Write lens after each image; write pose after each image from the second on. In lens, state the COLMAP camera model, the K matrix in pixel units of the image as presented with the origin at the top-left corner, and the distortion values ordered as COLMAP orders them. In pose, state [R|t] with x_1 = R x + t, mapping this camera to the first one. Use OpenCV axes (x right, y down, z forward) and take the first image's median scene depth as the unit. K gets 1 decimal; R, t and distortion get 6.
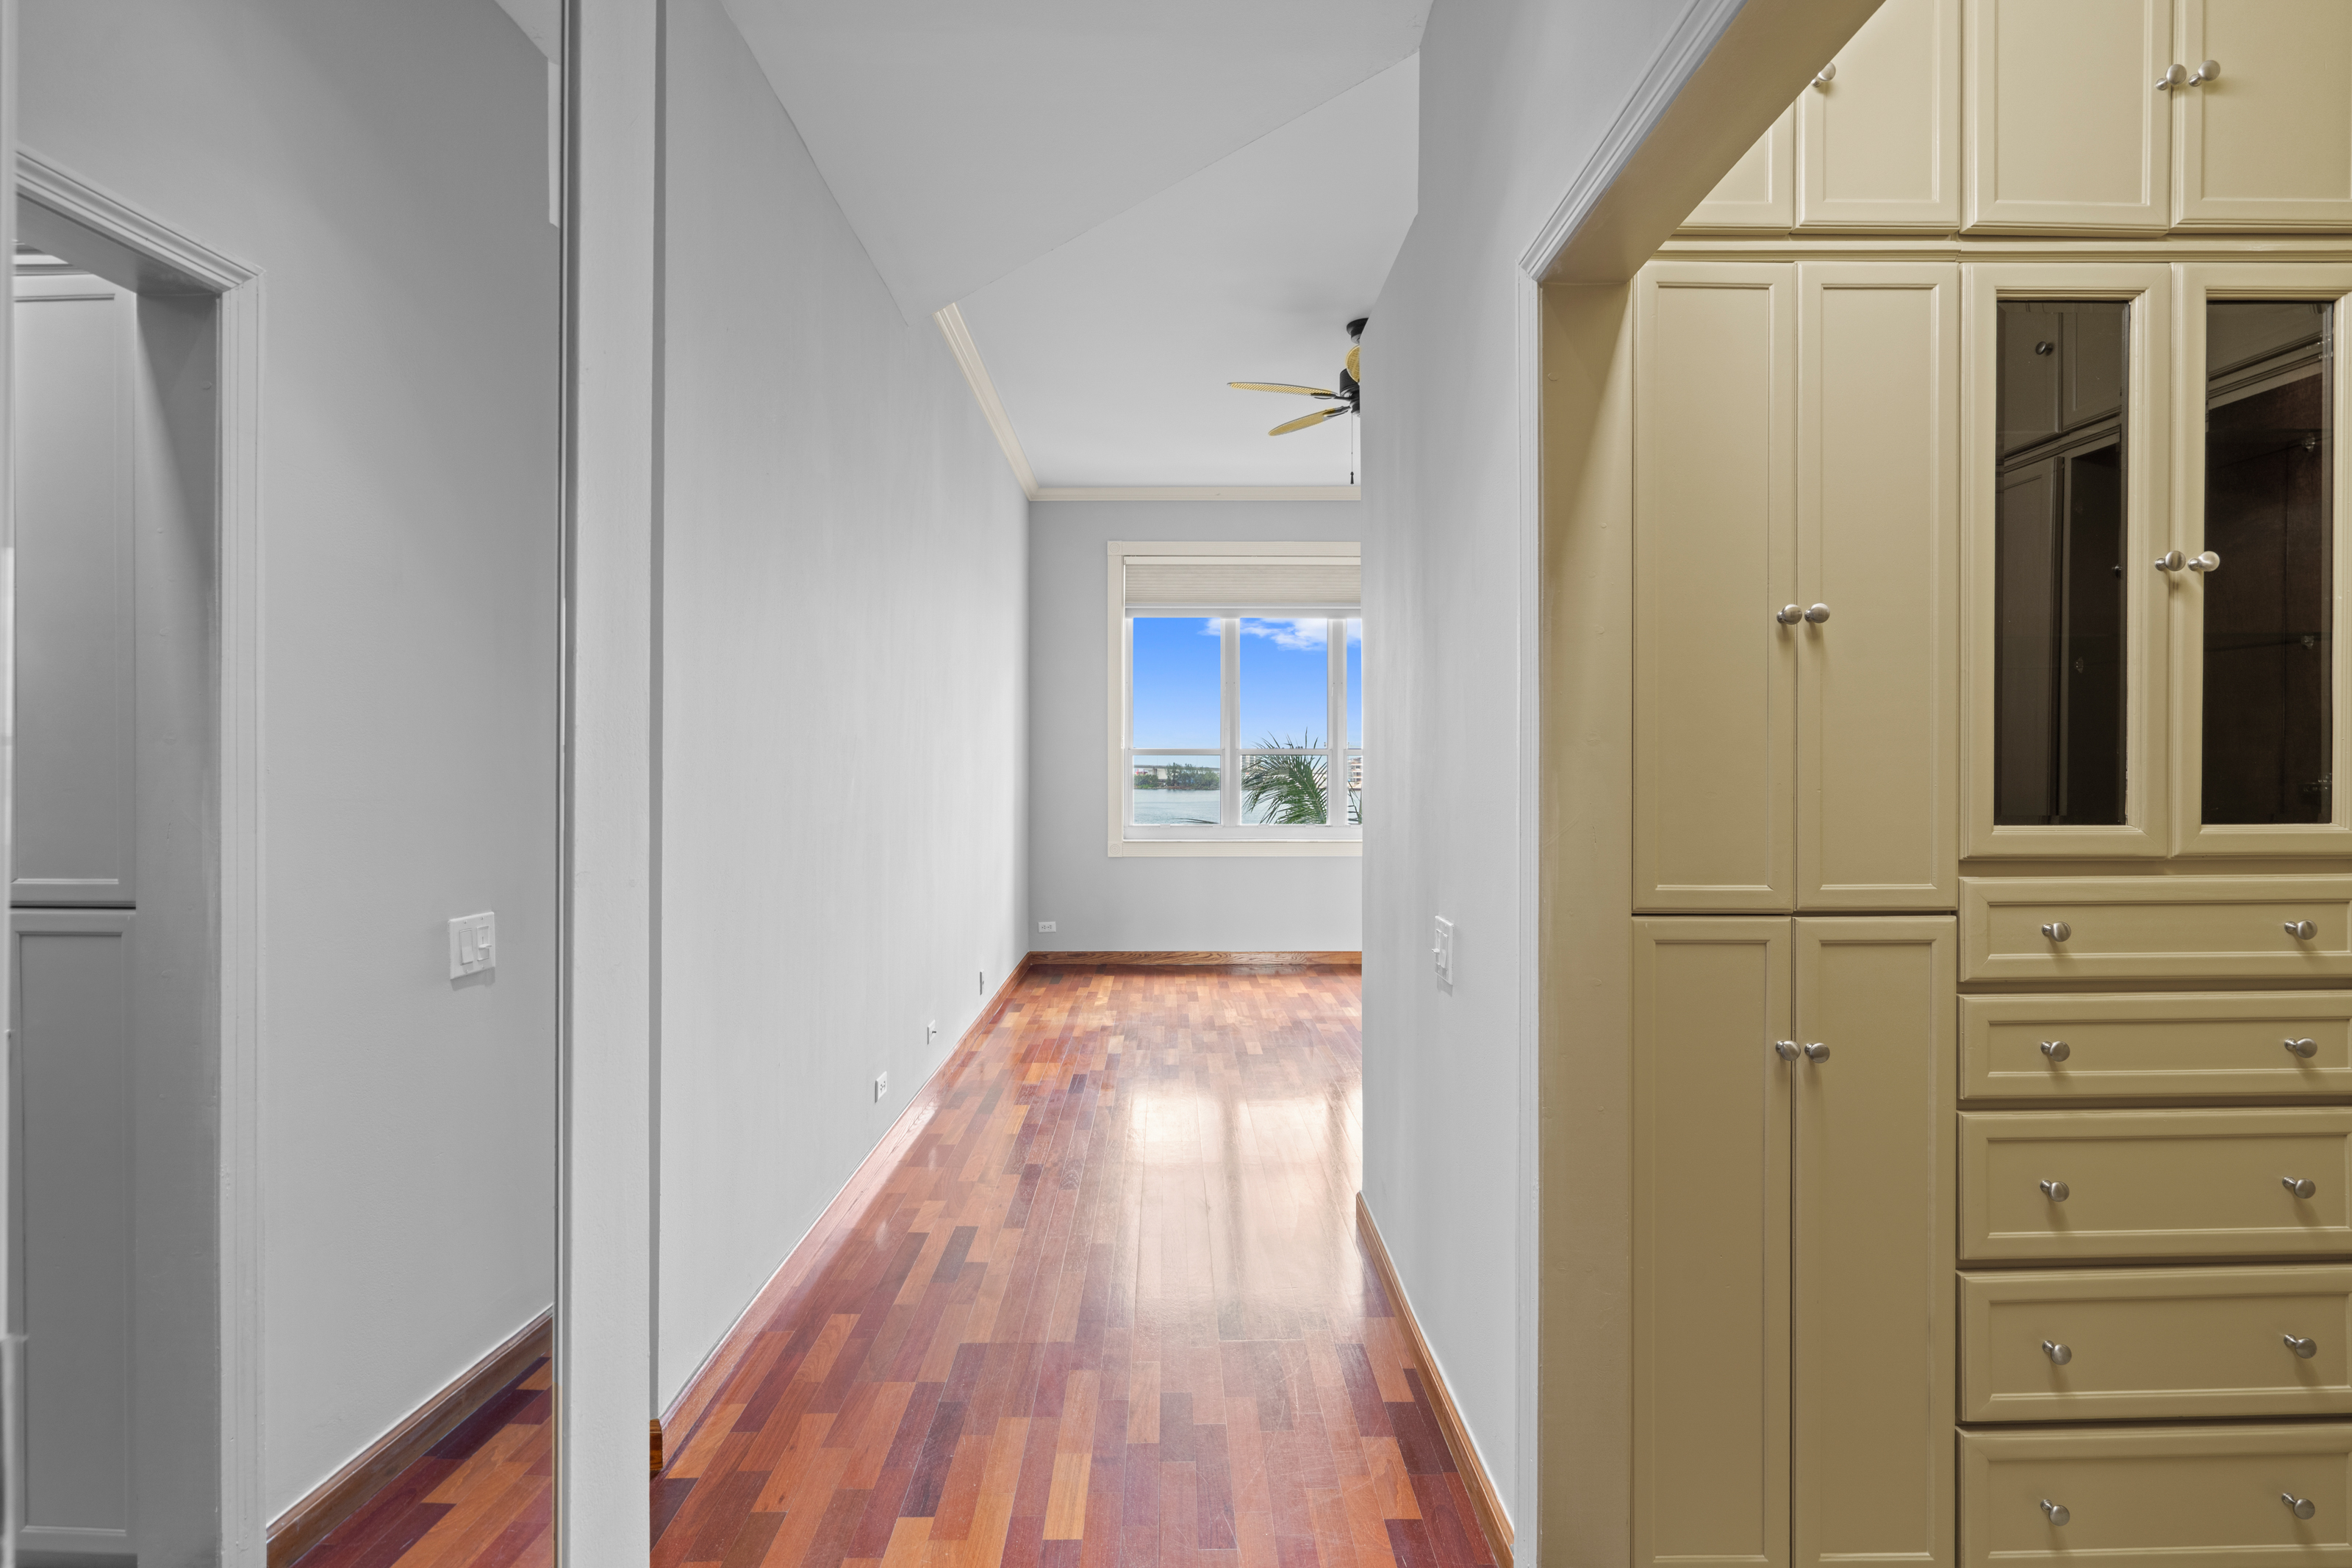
lens RADIAL K [[1065.1, 0, 1181.4], [0, 1065.1, 771.4], [0, 0, 1]] dist [0.000518, -0.000011]
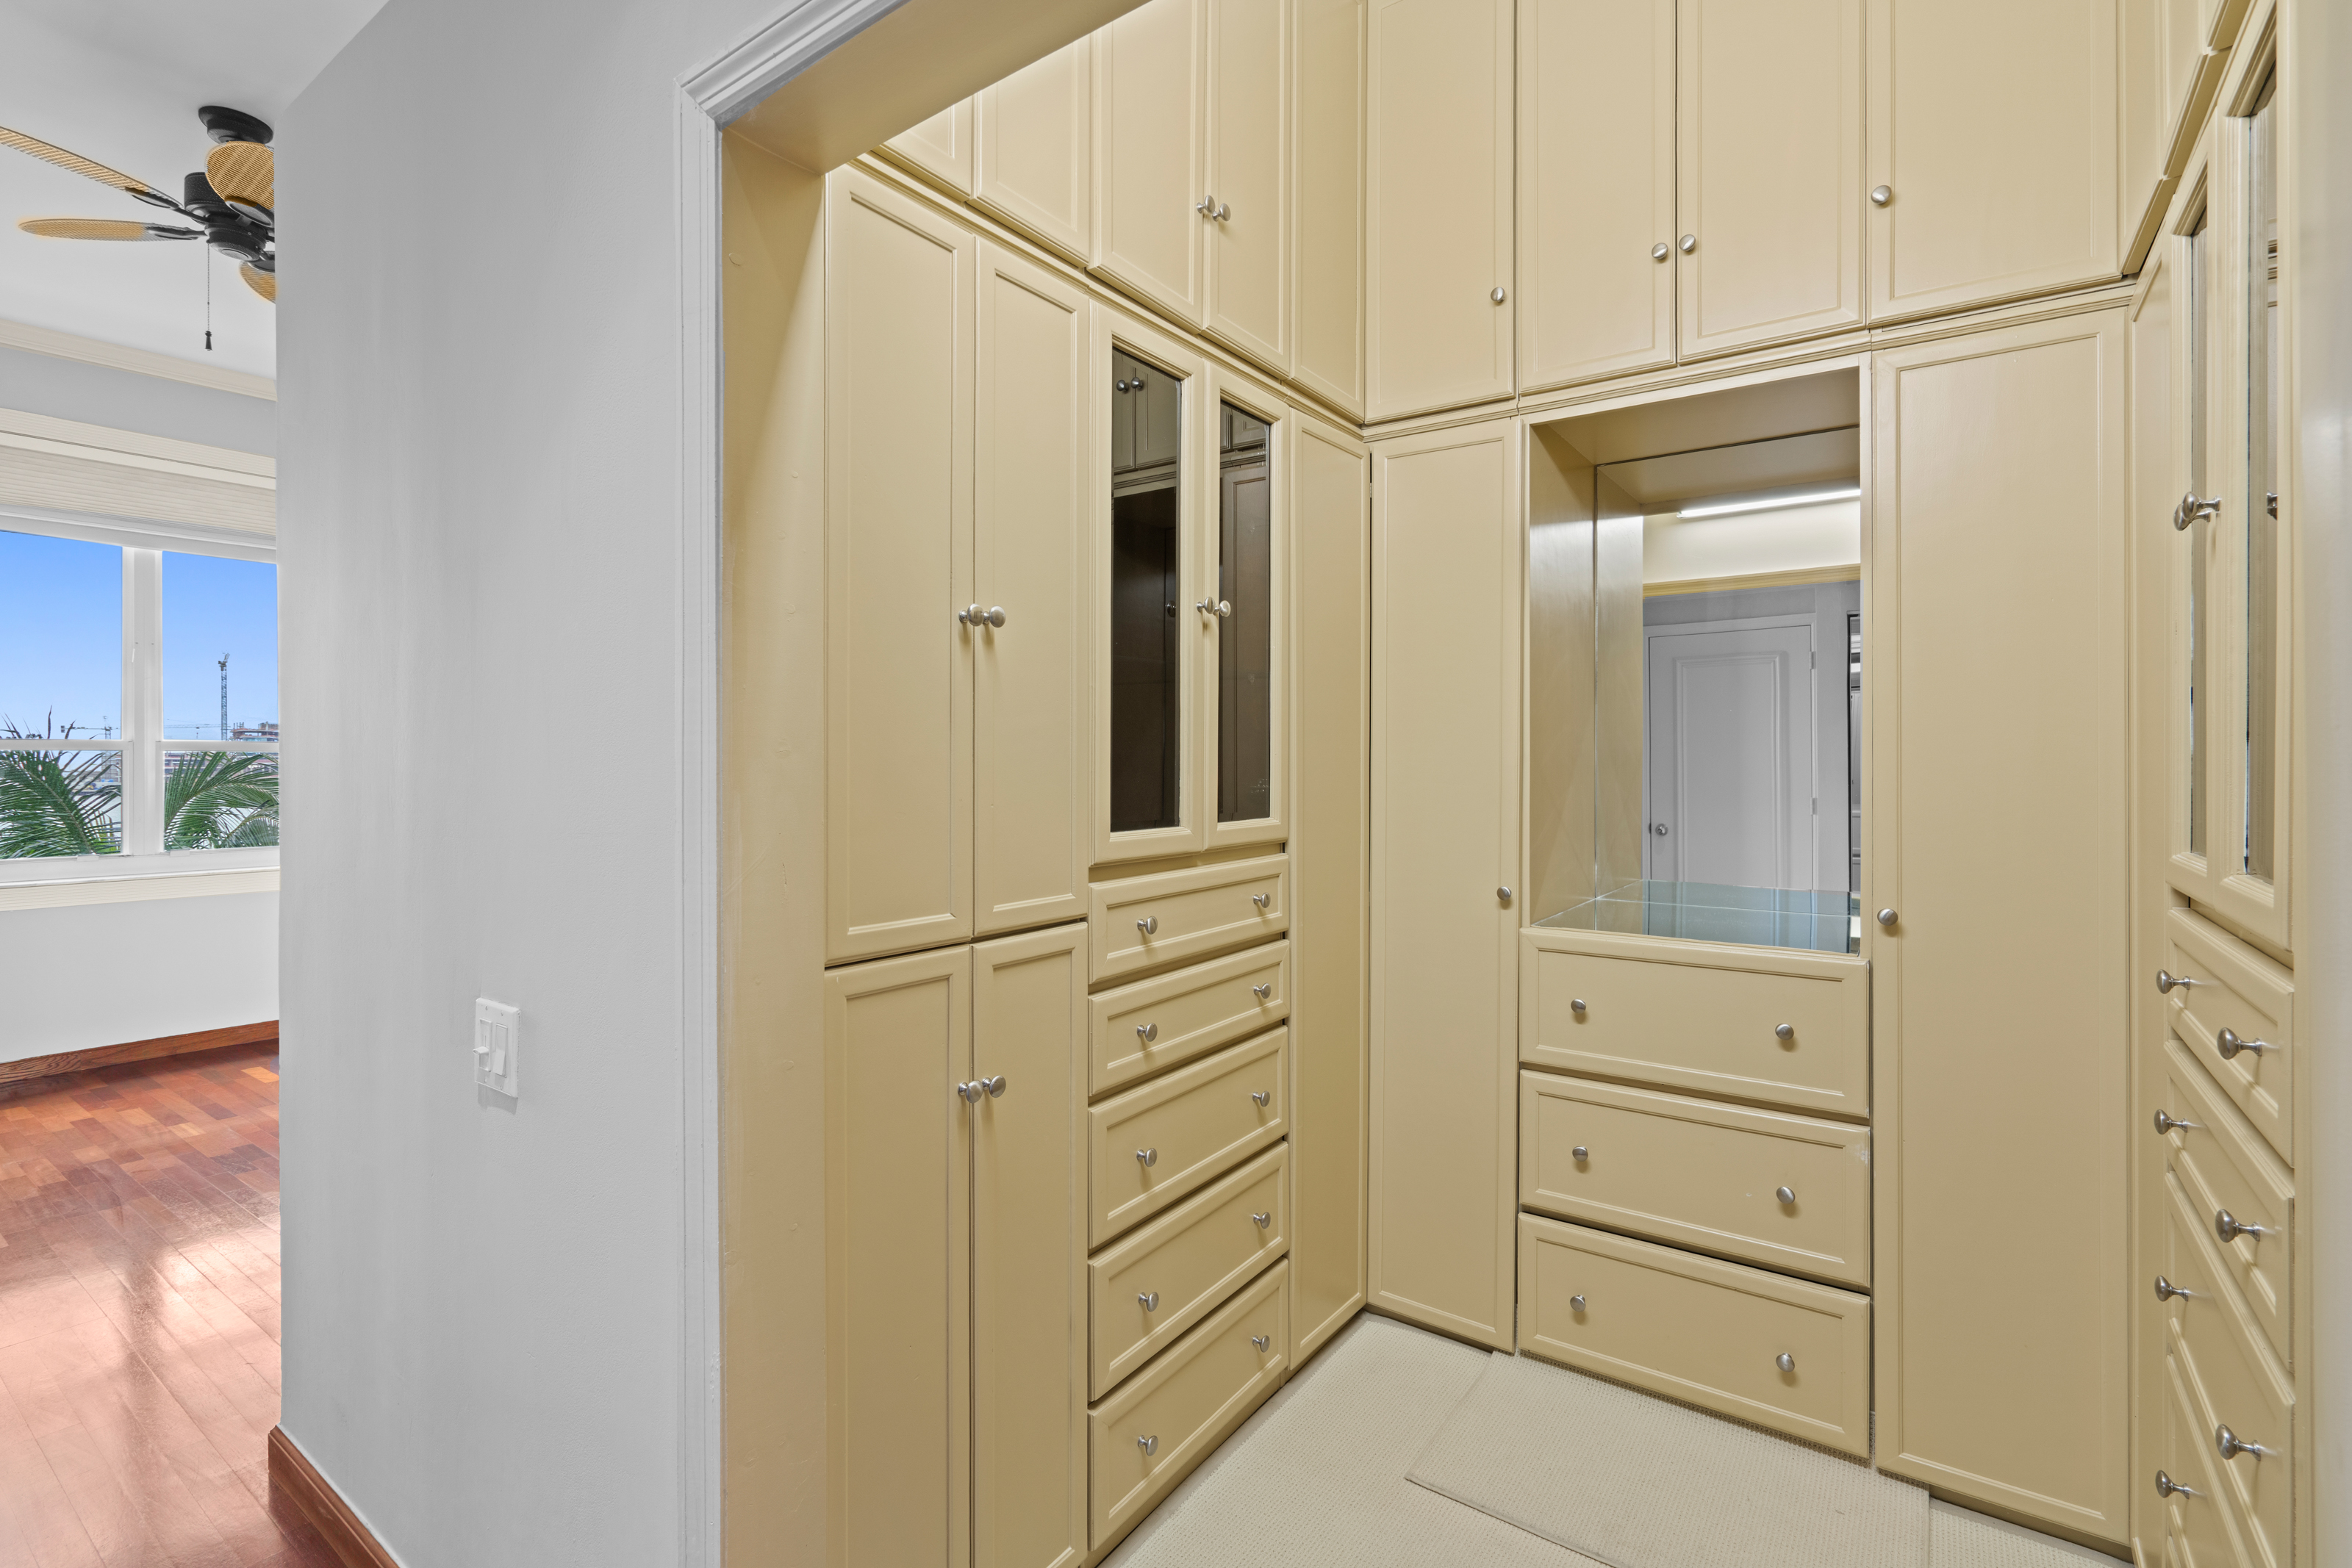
lens RADIAL K [[1073.4, 0, 1172.7], [0, 1073.4, 761.5], [0, 0, 1]] dist [-0.010737, 0.006326]
pose [[0.590299, -0.001109, 0.807184, -0.070107], [0.004396, 0.999989, -0.001841, -0.018654], [-0.807173, 0.004635, 0.590297, 0.312588]]
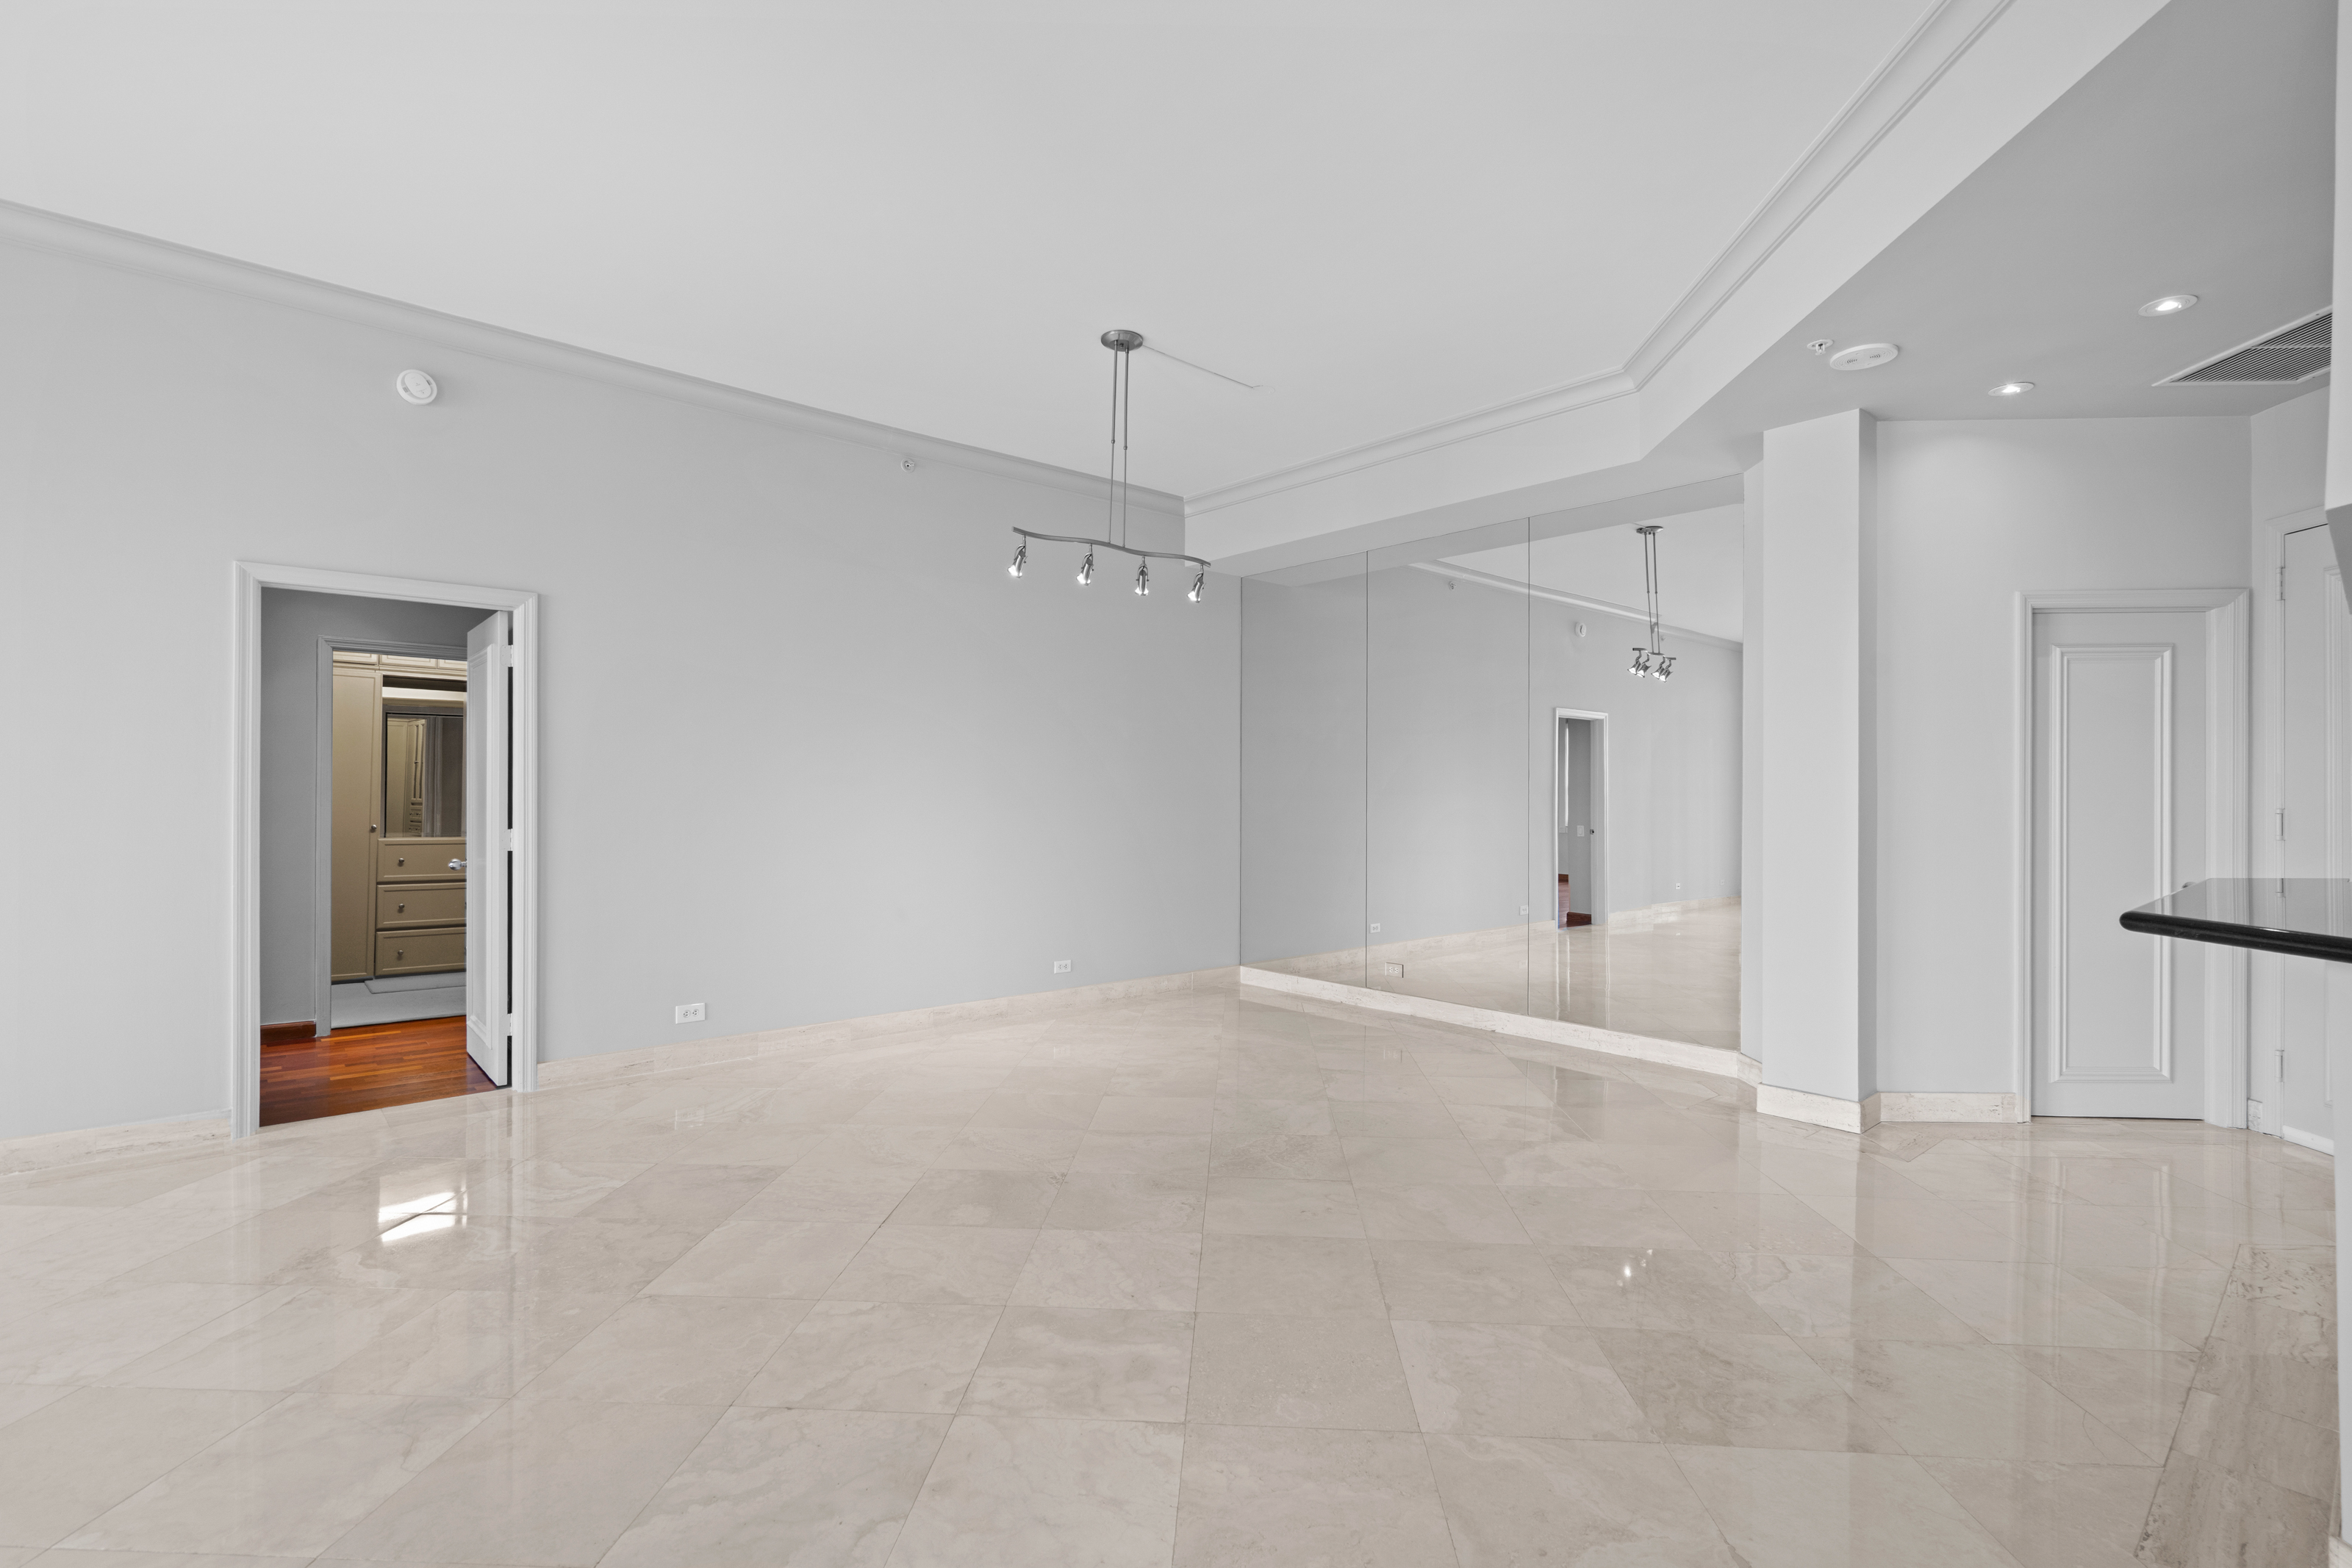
lens RADIAL K [[1126.7, 0, 1211.7], [0, 1126.7, 803.6], [0, 0, 1]] dist [-0.009527, 0.008563]
pose [[-0.651464, -0.008625, 0.758630, -4.386101], [-0.004201, 0.999961, 0.007761, 0.005715], [-0.758668, 0.001869, -0.651475, 1.188393]]
